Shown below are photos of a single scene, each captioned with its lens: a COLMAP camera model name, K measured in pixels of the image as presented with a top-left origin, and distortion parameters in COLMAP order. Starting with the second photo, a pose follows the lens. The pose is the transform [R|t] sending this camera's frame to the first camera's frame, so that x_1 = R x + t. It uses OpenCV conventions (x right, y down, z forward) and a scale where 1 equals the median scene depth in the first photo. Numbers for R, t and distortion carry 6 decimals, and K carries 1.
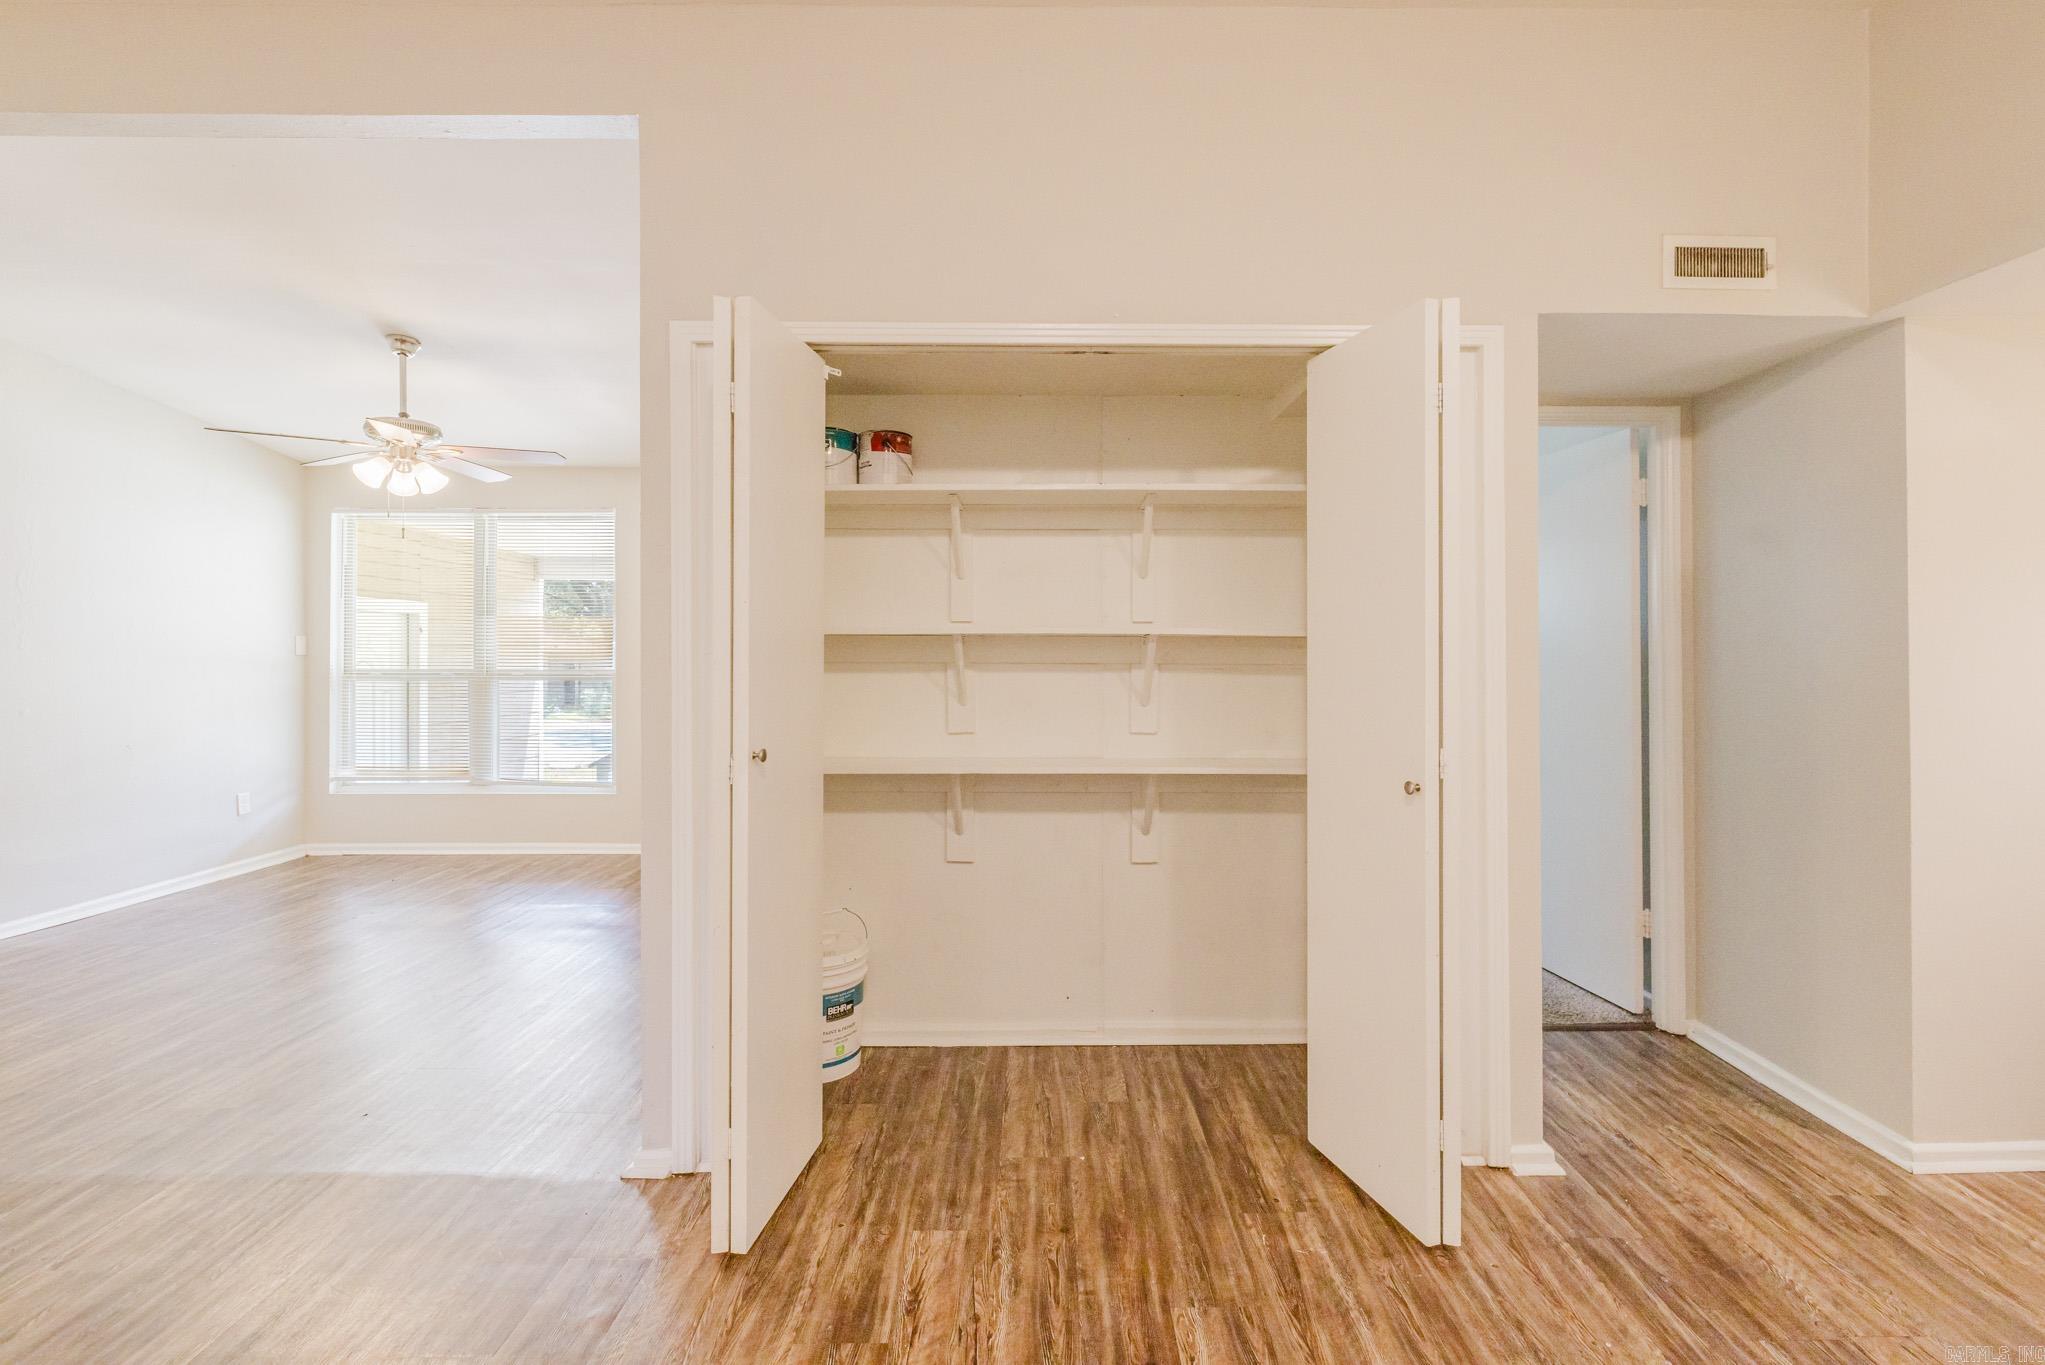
lens RADIAL K [[914.1, 0, 1017.4], [0, 914.1, 636.3], [0, 0, 1]] dist [-0.000608, 0.000132]
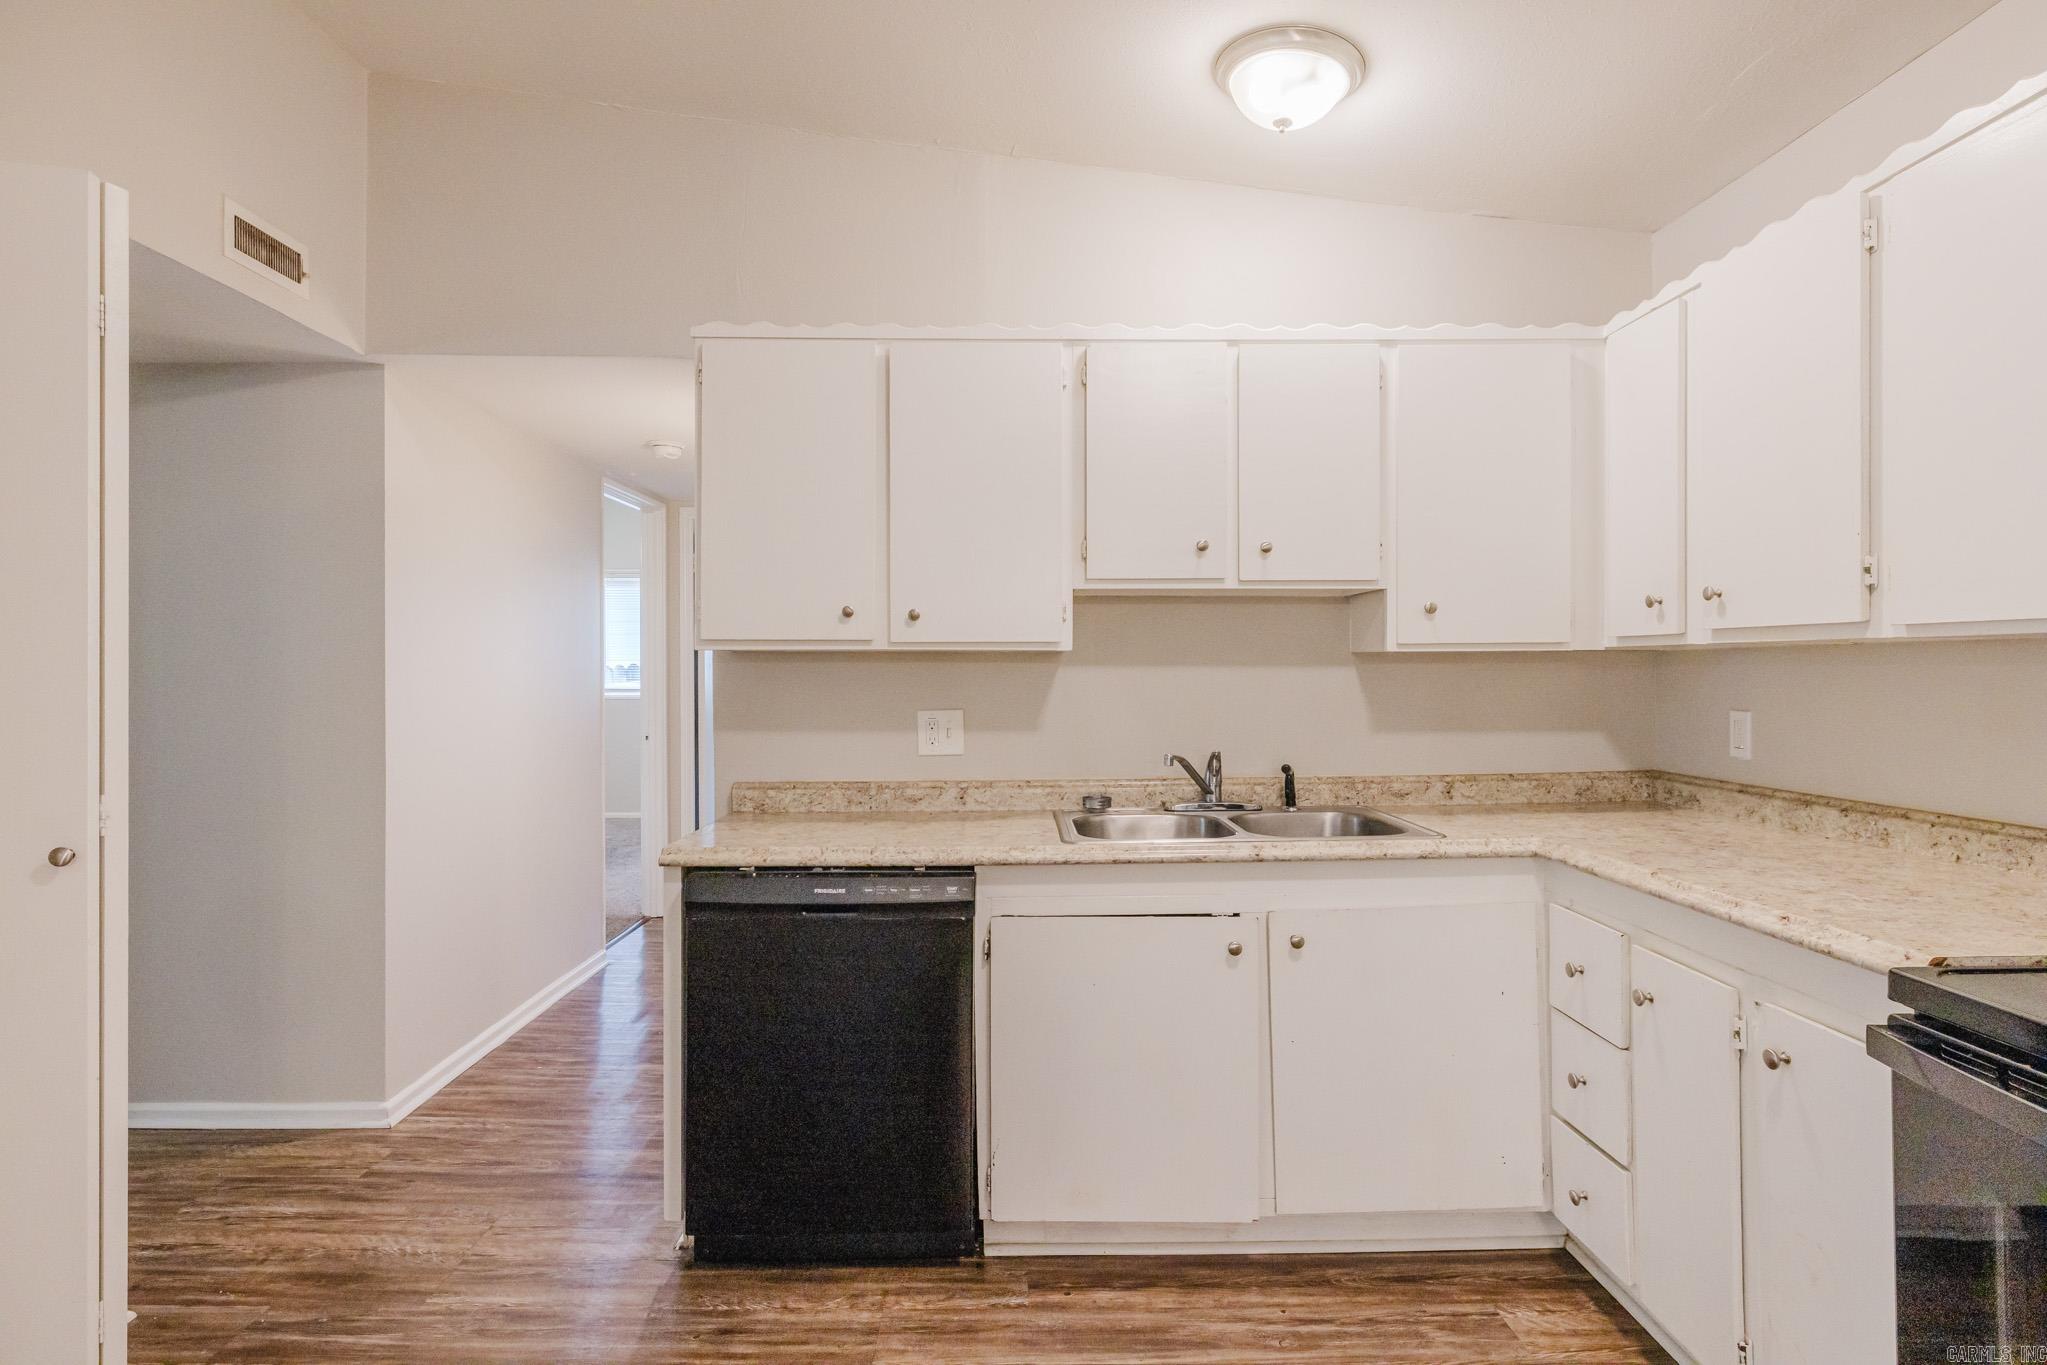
lens RADIAL K [[1072.5, 0, 1014.0], [0, 1072.5, 669.1], [0, 0, 1]] dist [-0.005580, 0.000072]
pose [[0.001596, -0.003372, 0.999993, -0.350964], [-0.010284, 0.999941, 0.003388, 0.009658], [-0.999946, -0.010290, 0.001561, 0.243446]]
